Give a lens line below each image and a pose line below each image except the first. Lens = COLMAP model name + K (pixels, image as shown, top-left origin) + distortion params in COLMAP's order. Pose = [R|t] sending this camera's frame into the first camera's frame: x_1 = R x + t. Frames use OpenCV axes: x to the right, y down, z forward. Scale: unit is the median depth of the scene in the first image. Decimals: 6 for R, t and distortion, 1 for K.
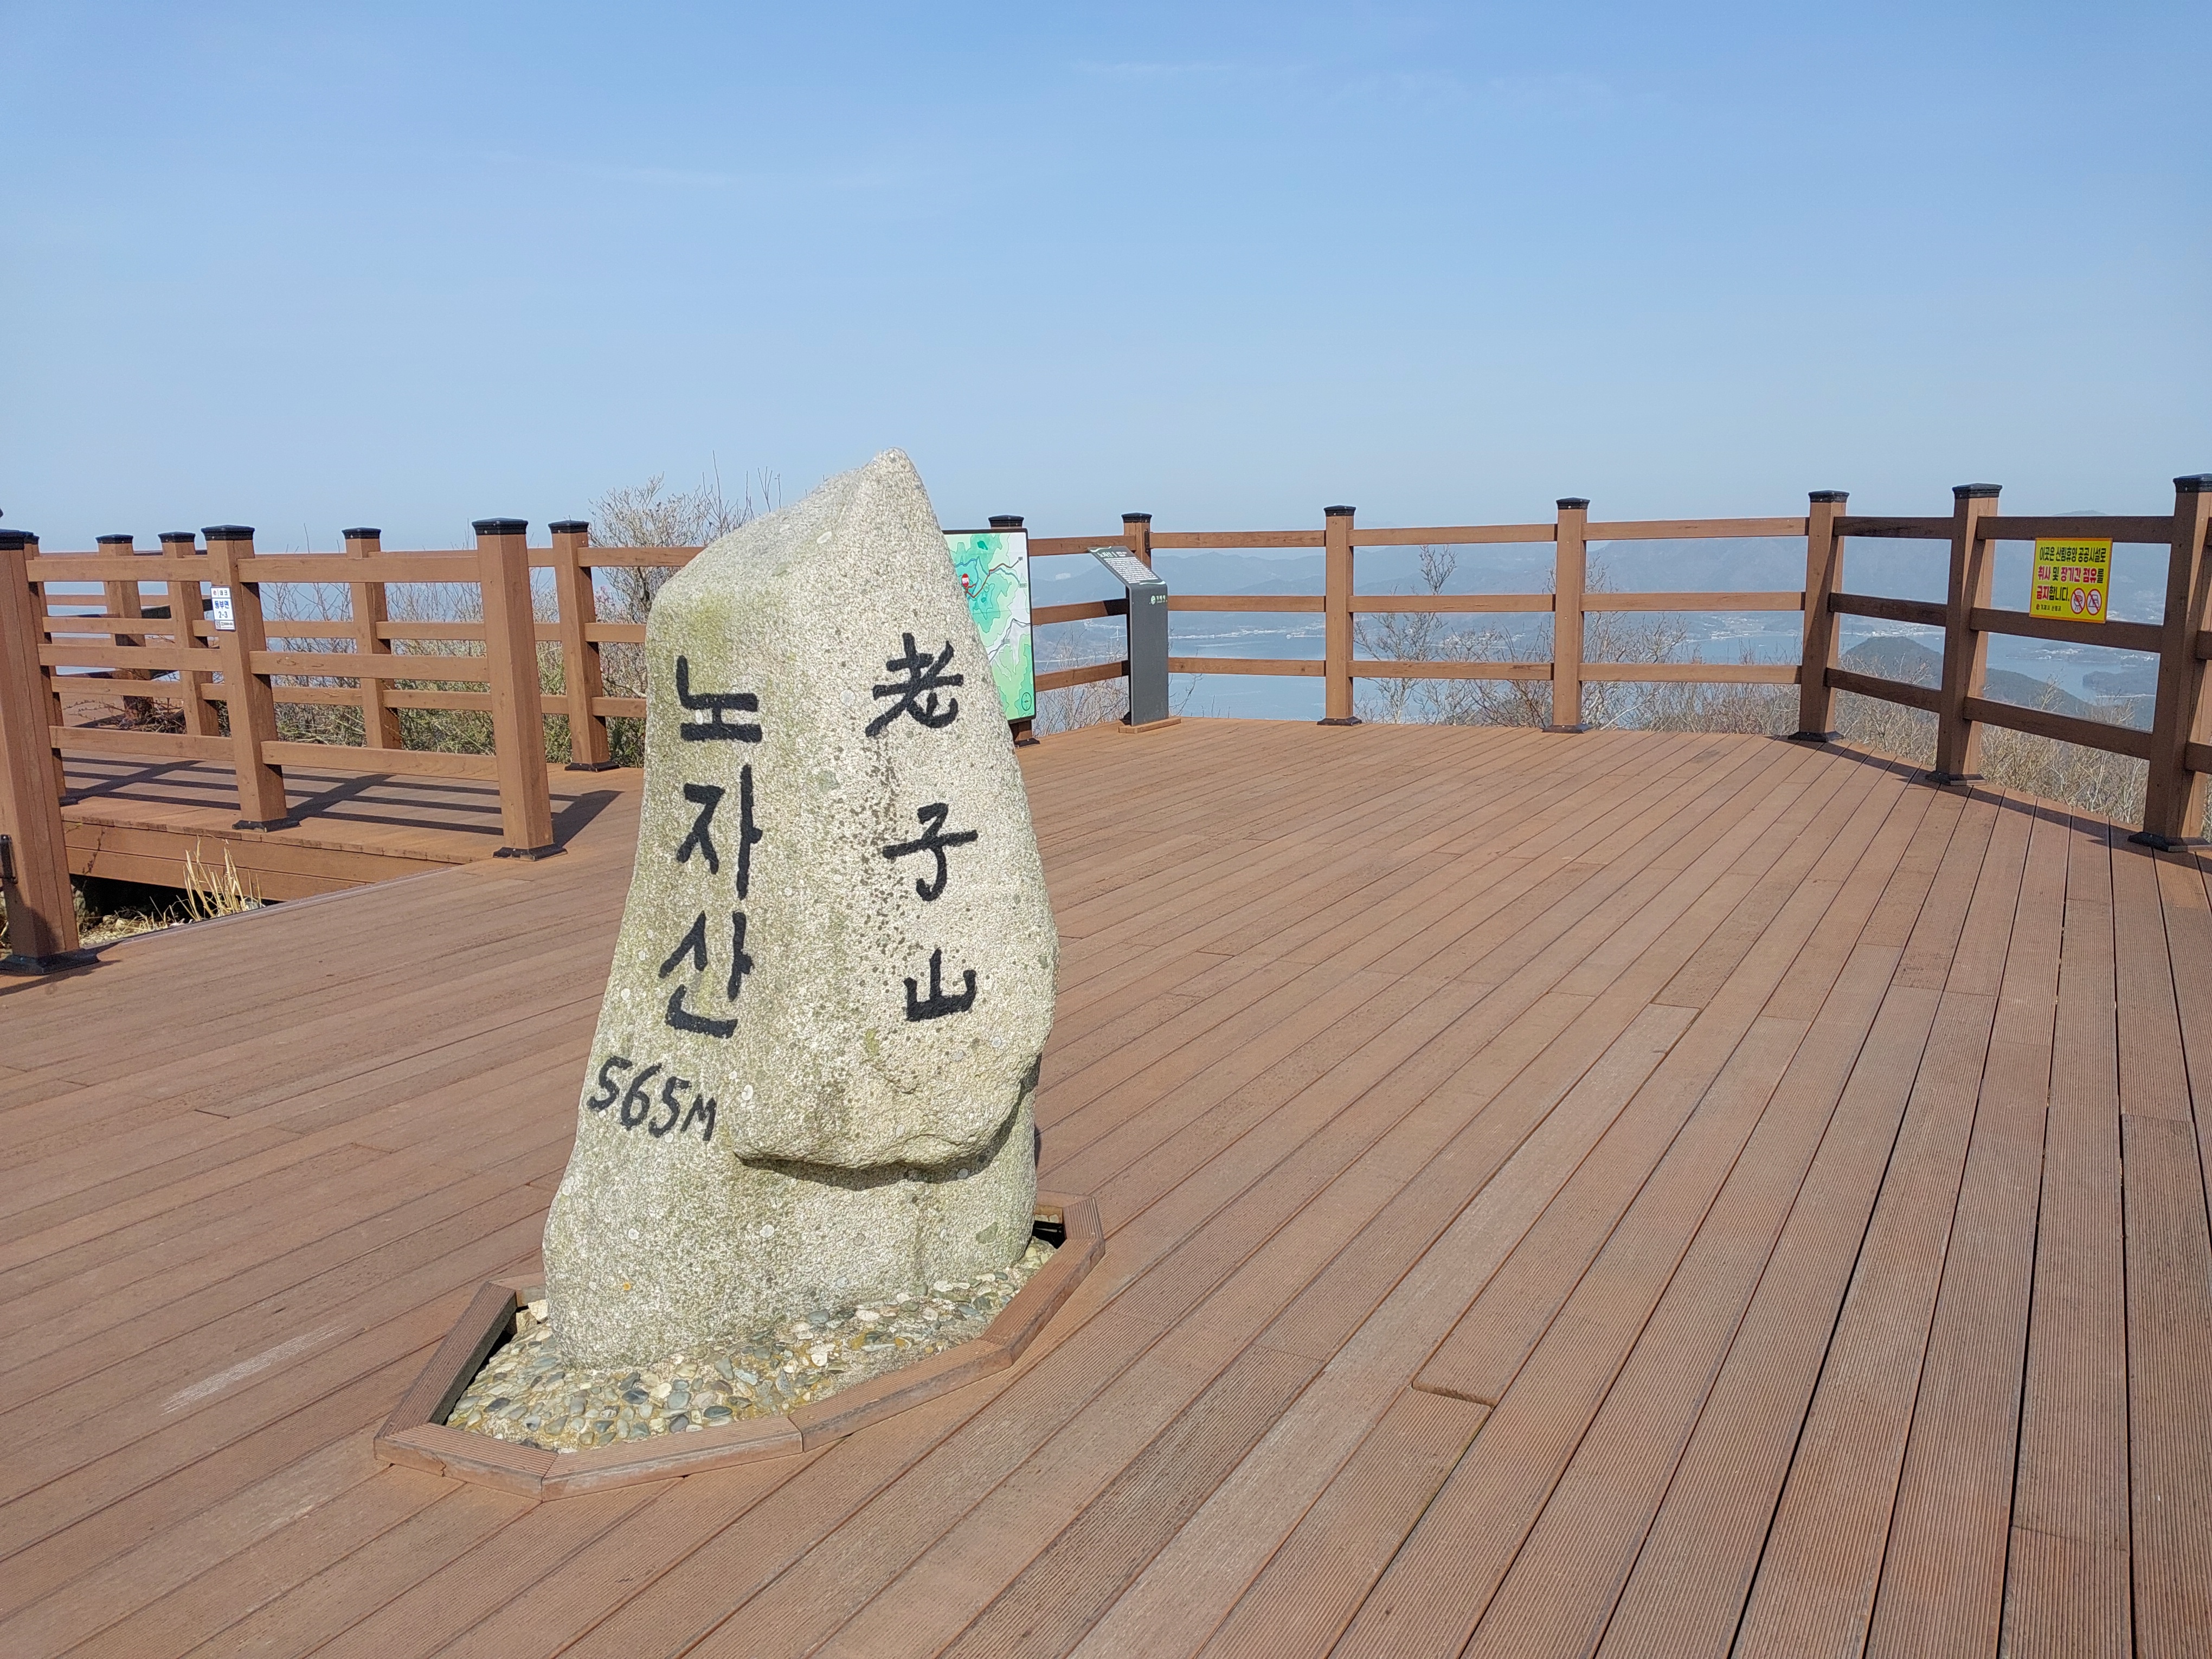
lens RADIAL K [[1723.8, 0, 1215.2], [0, 1723.8, 873.9], [0, 0, 1]] dist [0.030672, -0.045459]
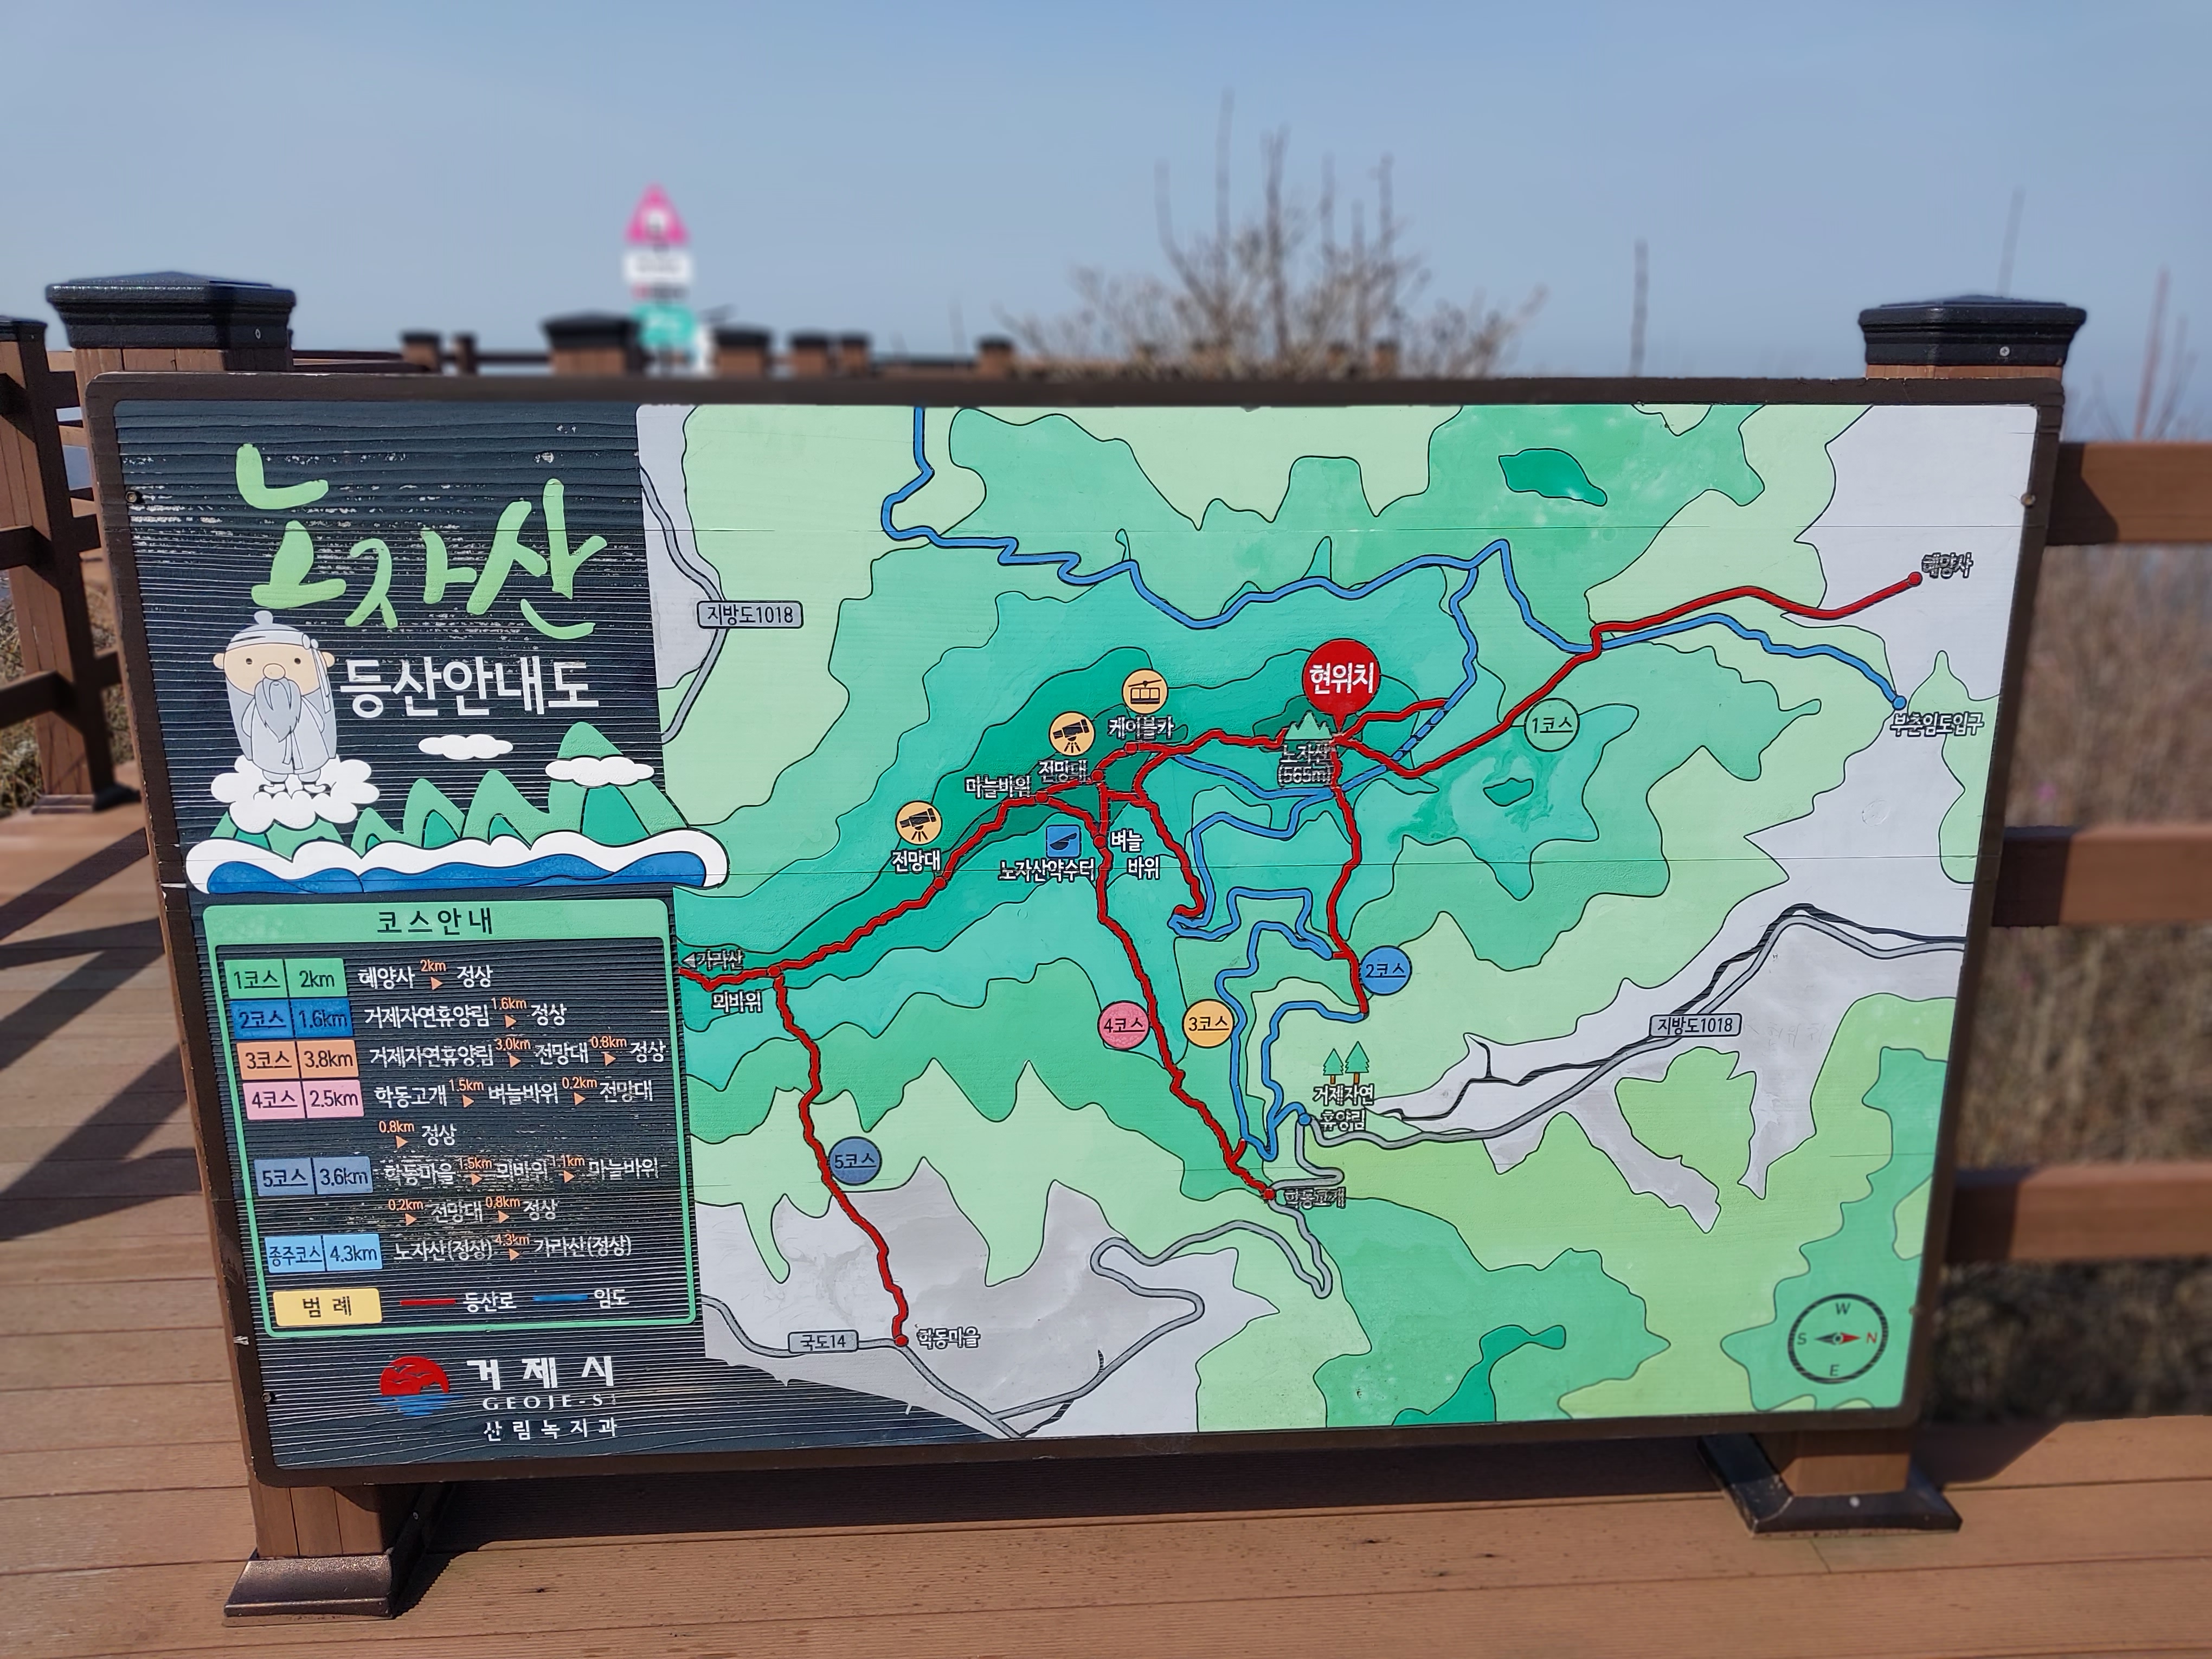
lens RADIAL K [[1723.8, 0, 1108.8], [0, 1723.8, 827.1], [0, 0, 1]] dist [0.030672, -0.045459]
pose [[0.507326, 0.255185, -0.823104, -0.043439], [-0.190026, 0.964766, 0.181981, -0.621267], [0.840541, 0.064087, 0.537943, 3.034839]]
